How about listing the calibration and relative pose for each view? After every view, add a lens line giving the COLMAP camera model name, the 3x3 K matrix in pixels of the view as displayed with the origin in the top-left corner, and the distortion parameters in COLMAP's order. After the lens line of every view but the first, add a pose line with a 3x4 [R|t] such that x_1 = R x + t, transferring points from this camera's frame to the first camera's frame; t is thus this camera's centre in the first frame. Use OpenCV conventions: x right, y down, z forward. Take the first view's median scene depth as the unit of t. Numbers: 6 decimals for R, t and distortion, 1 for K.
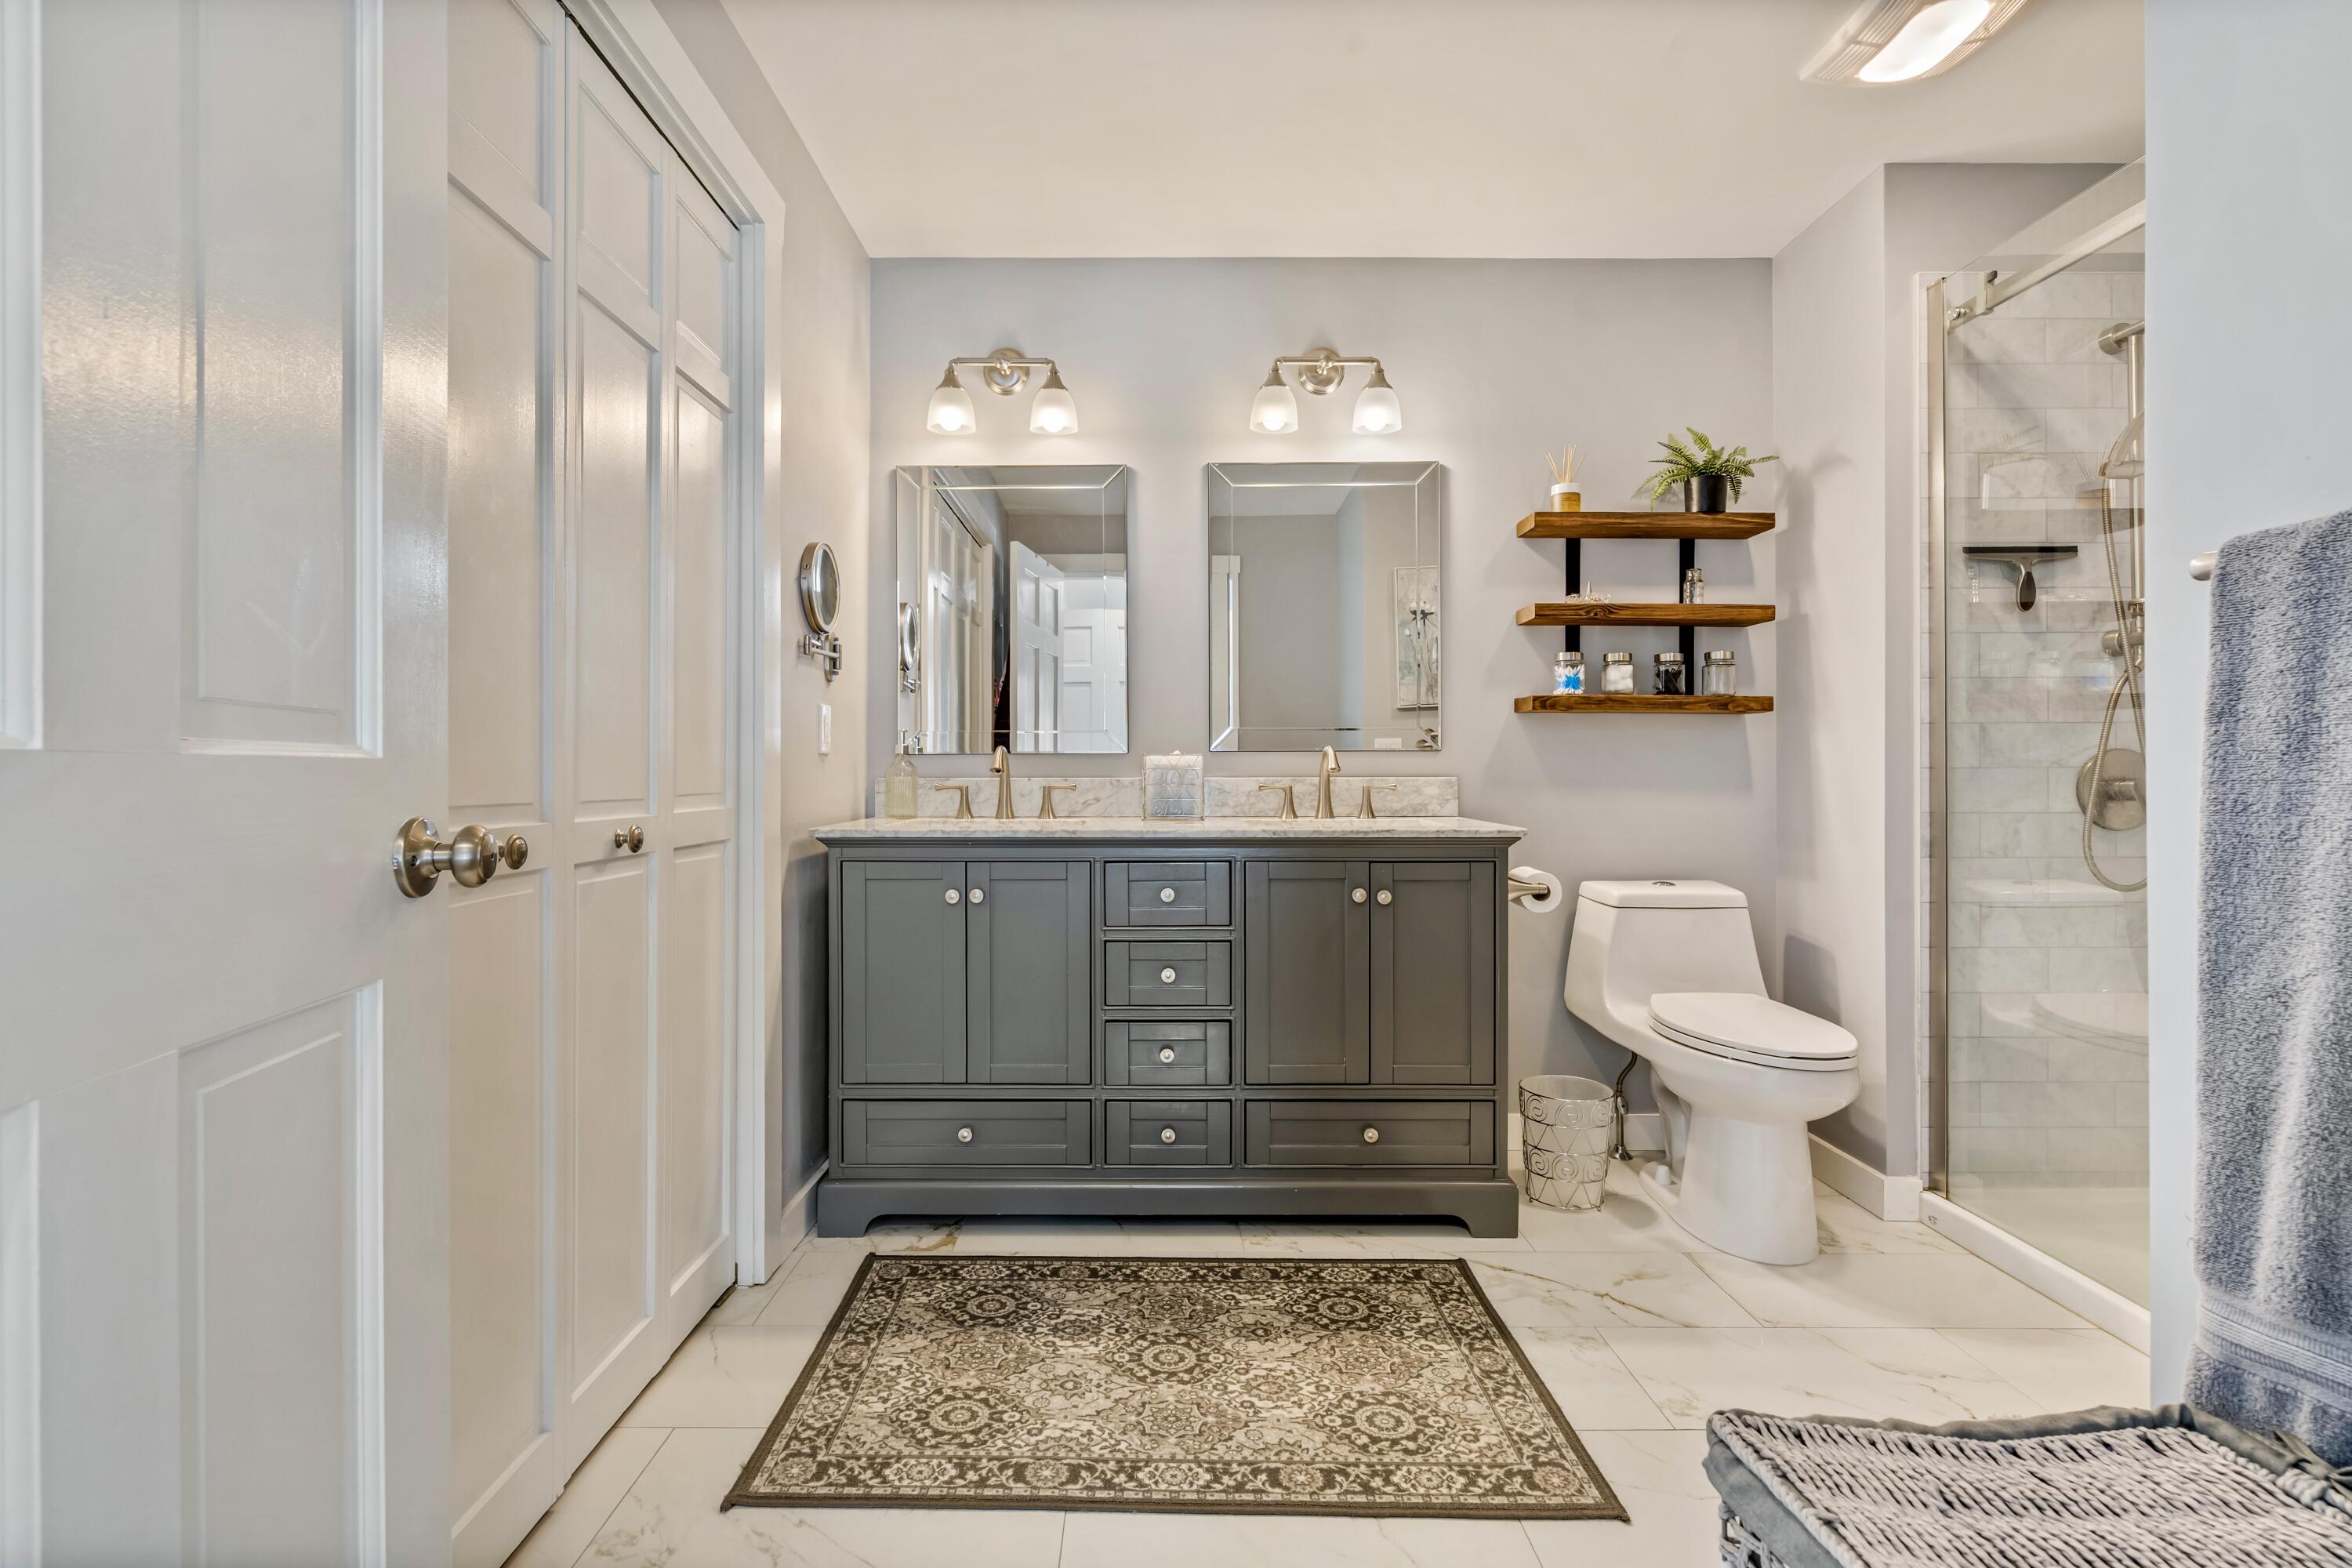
lens RADIAL K [[1093.2, 0, 1163.4], [0, 1093.2, 779.3], [0, 0, 1]] dist [0.013665, 0.000342]
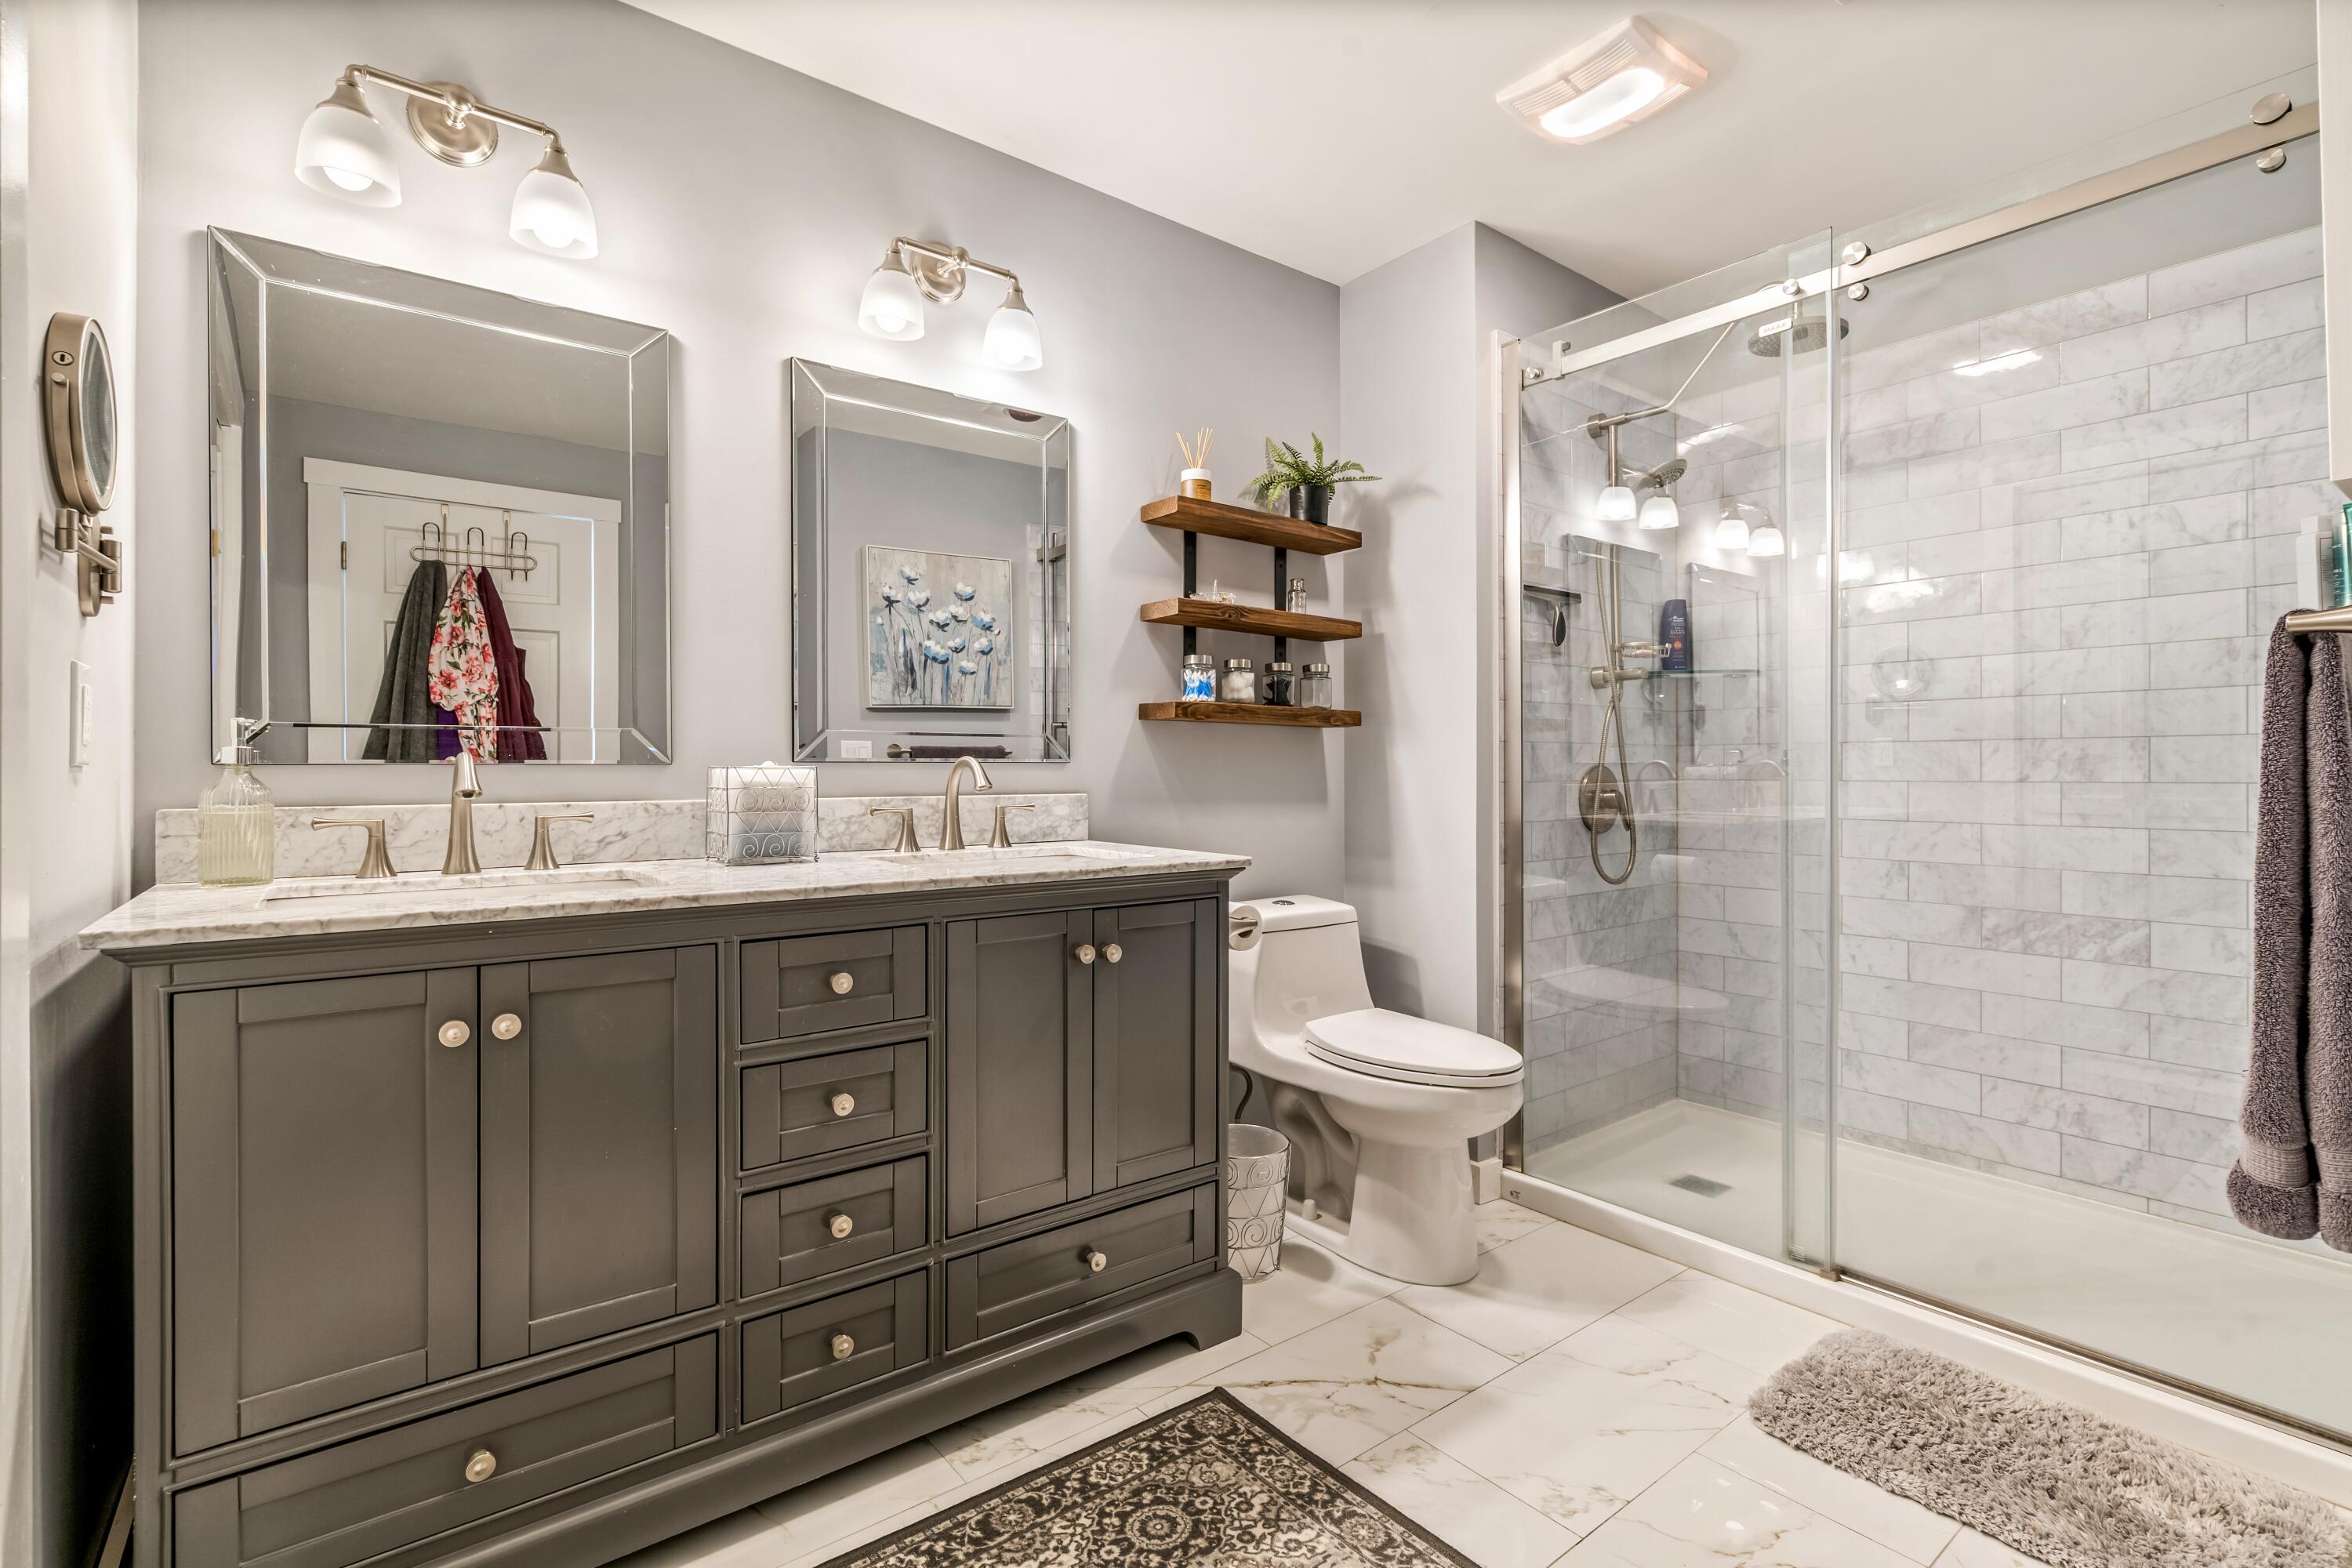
lens RADIAL K [[1075.6, 0, 1164.1], [0, 1075.6, 779.8], [0, 0, 1]] dist [-0.001949, 0.000805]
pose [[0.796037, -0.004361, 0.605232, -0.195982], [0.004021, 0.999990, 0.001918, -0.014566], [-0.605234, 0.000907, 0.796047, 0.310051]]
